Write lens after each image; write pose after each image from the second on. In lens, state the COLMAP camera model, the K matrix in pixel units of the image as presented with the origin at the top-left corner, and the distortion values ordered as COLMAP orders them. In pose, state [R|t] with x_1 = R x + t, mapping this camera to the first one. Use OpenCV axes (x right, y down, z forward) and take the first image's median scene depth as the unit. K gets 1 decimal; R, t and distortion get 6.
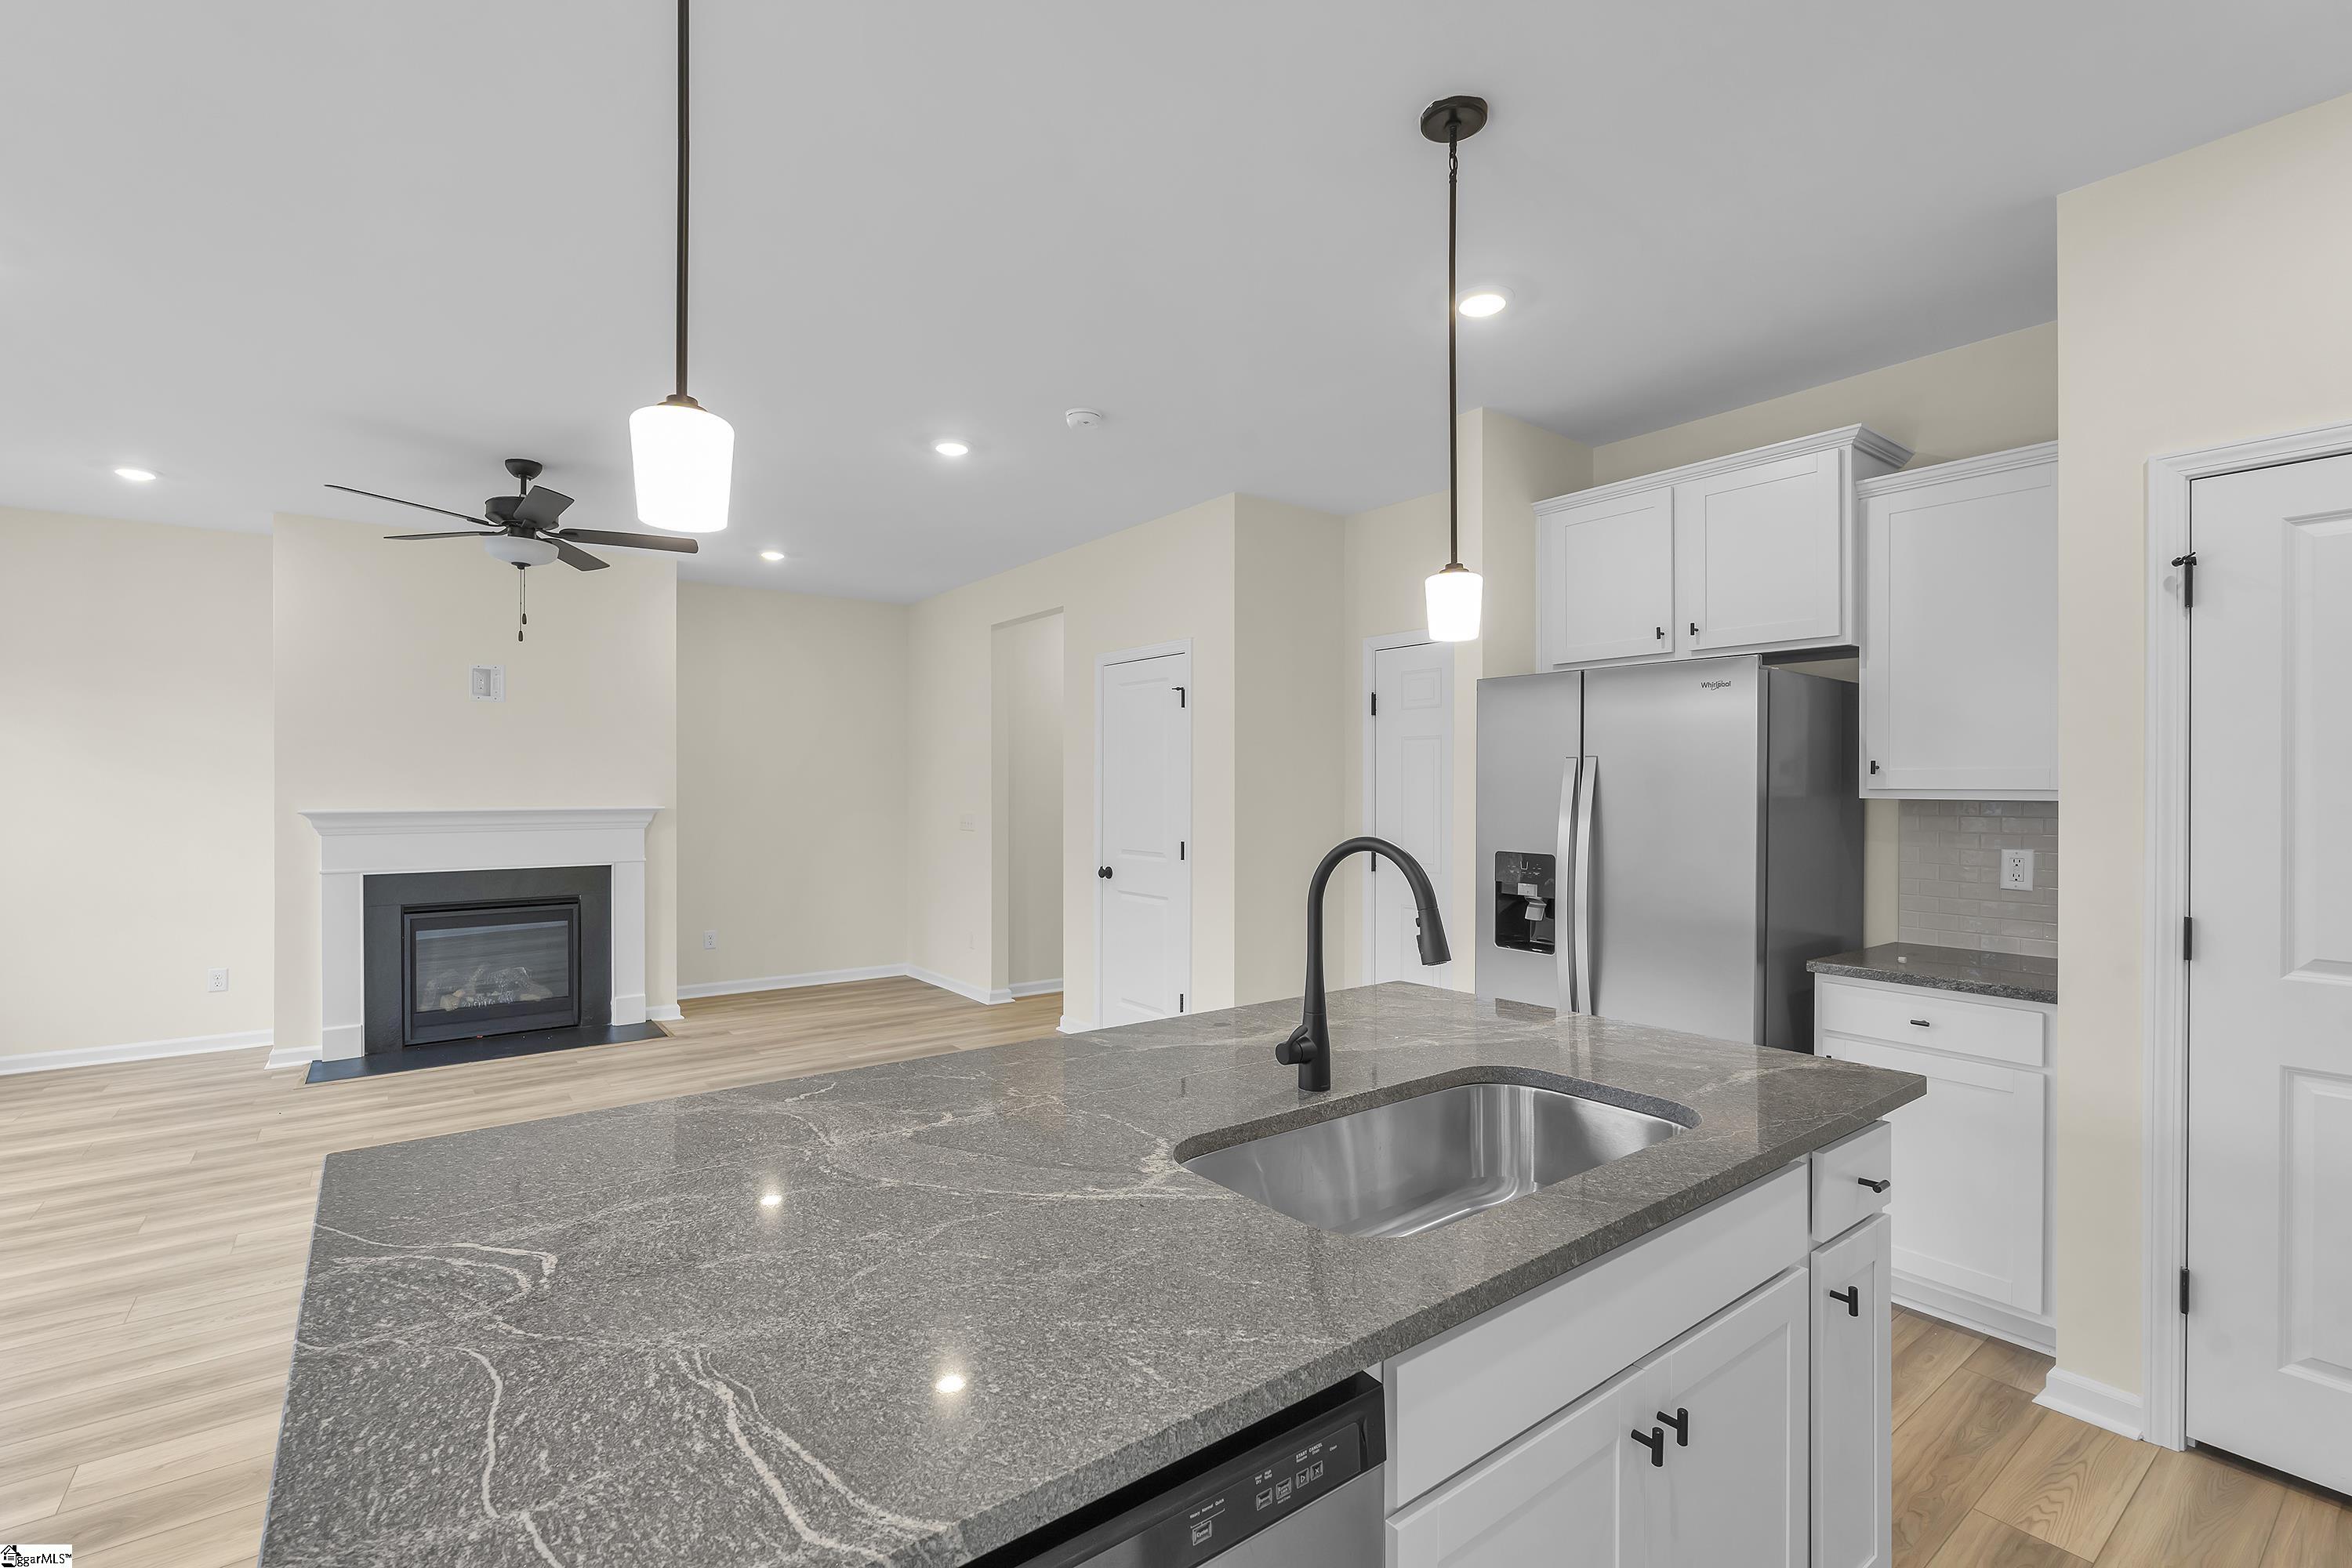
lens RADIAL K [[1030.1, 0, 1118.4], [0, 1030.1, 787.6], [0, 0, 1]] dist [-0.015625, 0.004630]
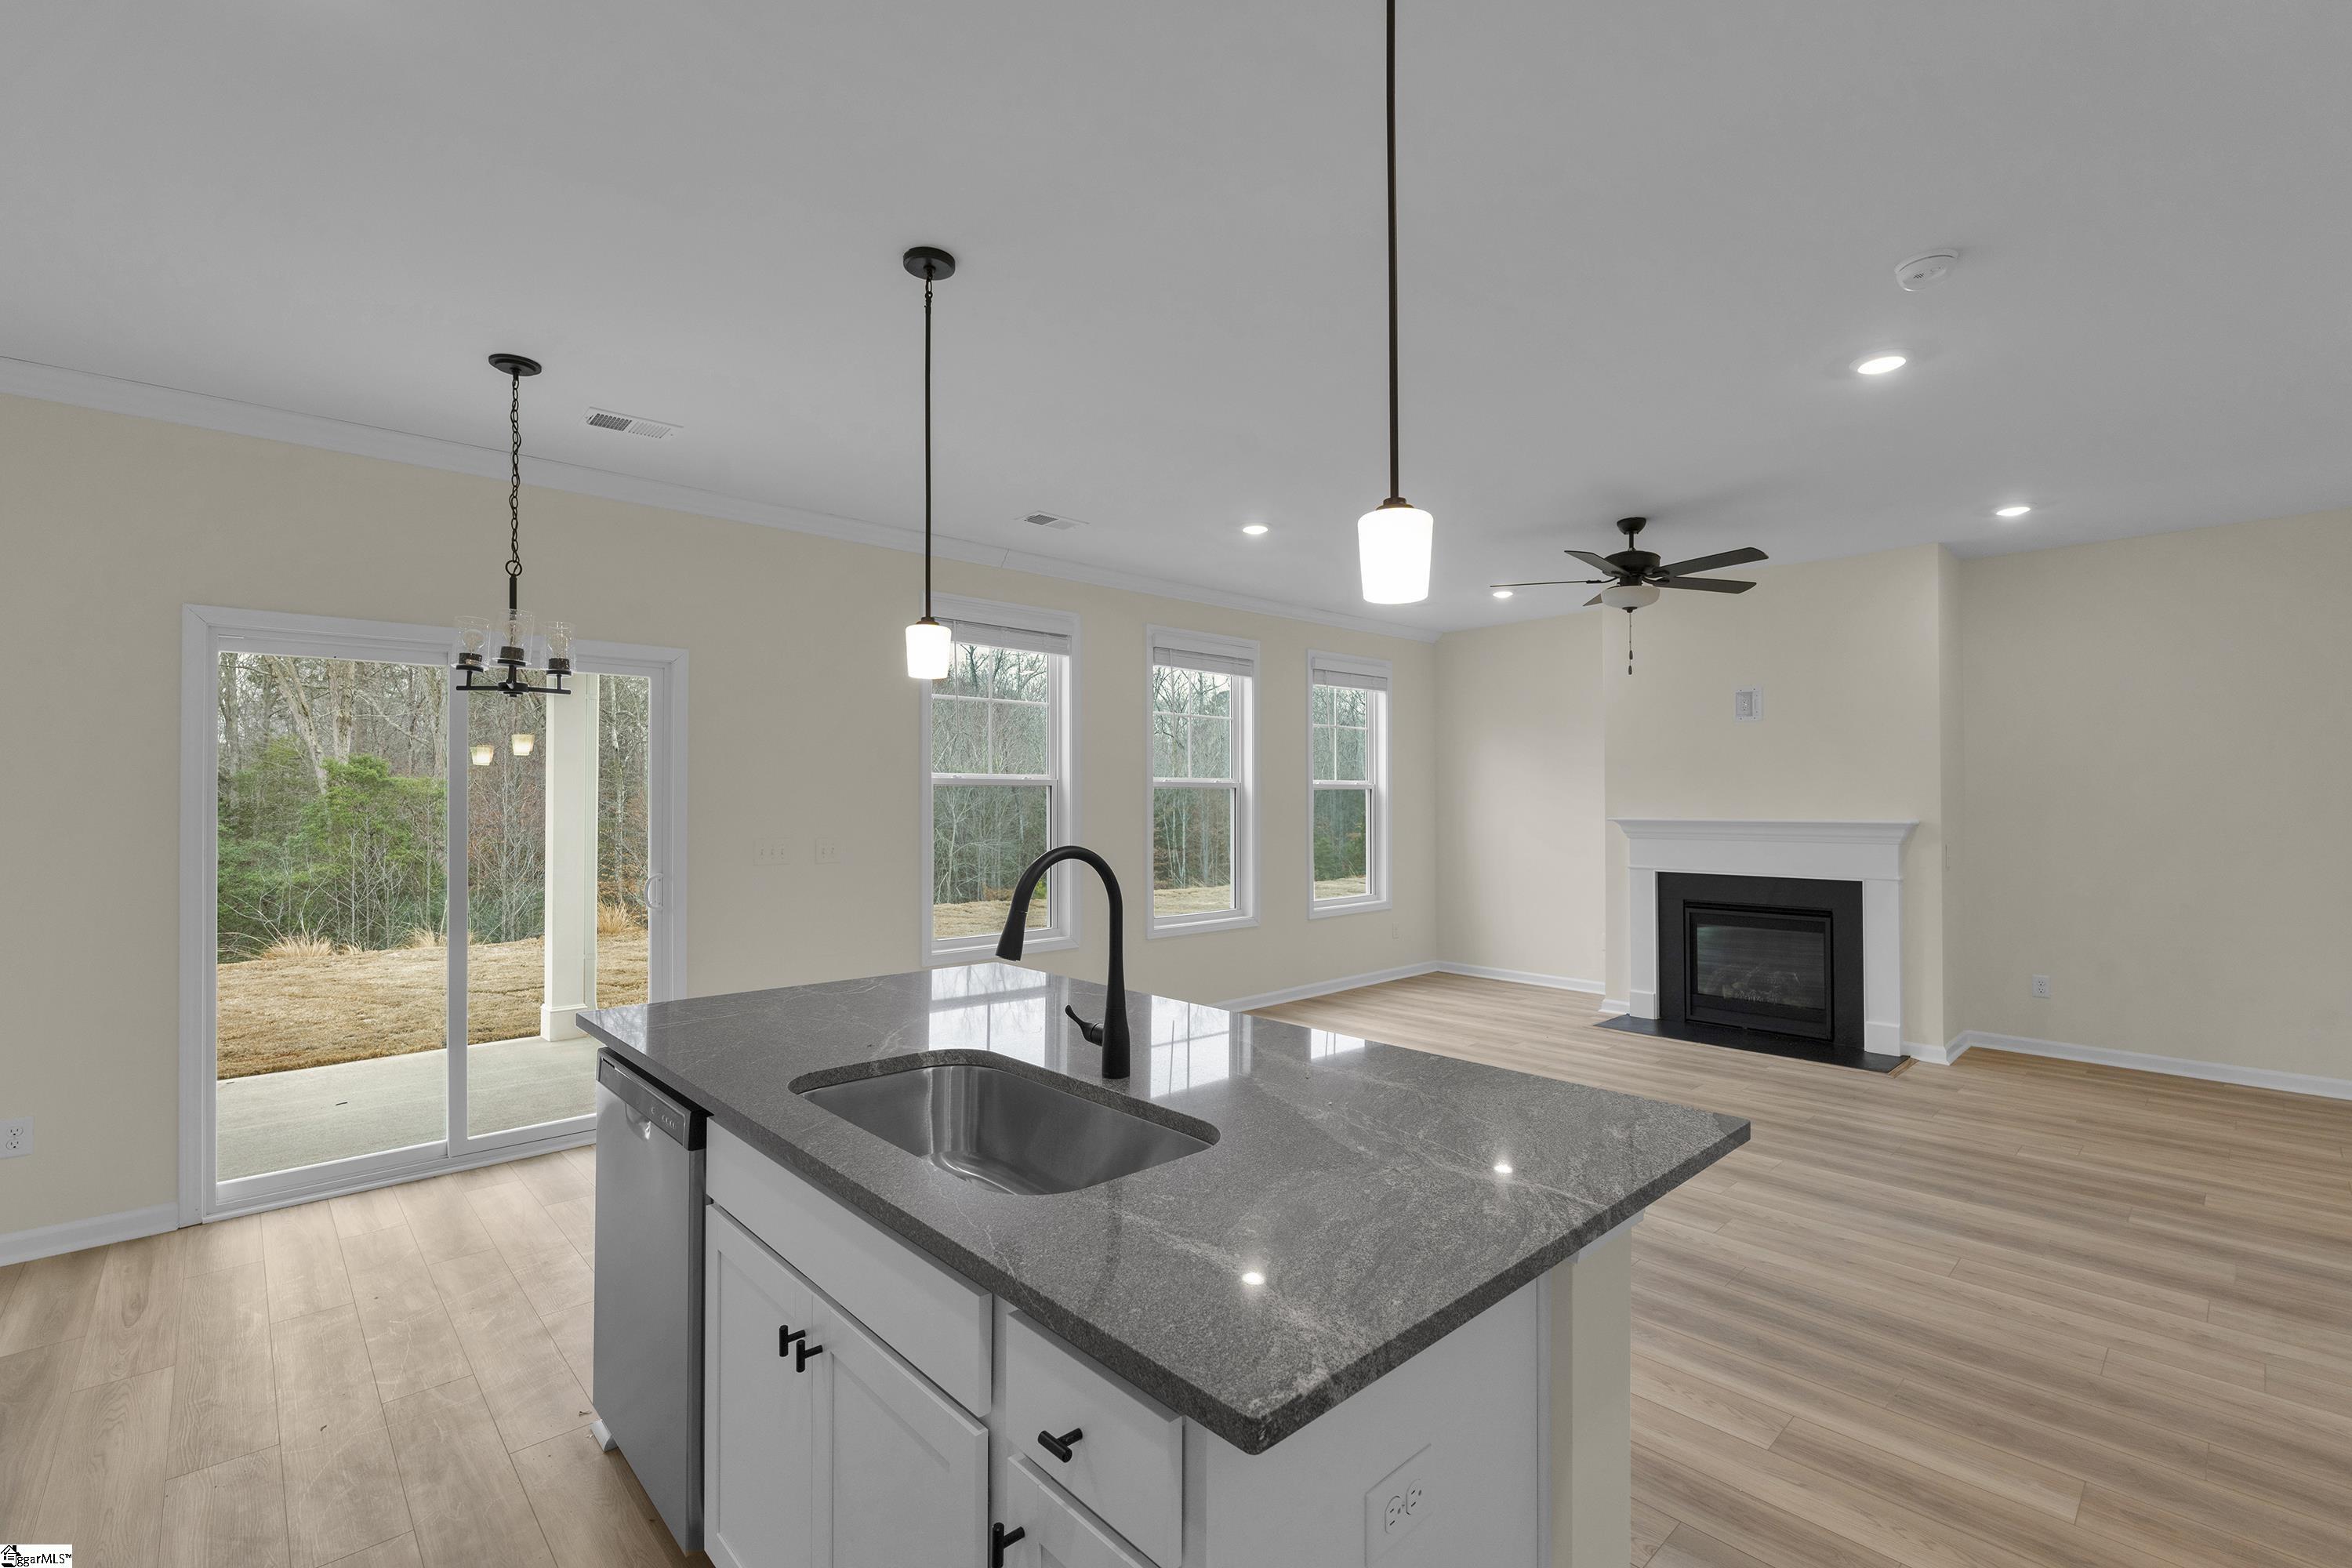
lens RADIAL K [[1030.1, 0, 1216.0], [0, 1030.1, 776.9], [0, 0, 1]] dist [-0.015625, 0.004630]
pose [[0.164955, -0.019539, -0.986108, 0.562891], [-0.003352, 0.999787, -0.020371, -0.000662], [0.986295, 0.006666, 0.164854, 0.403023]]
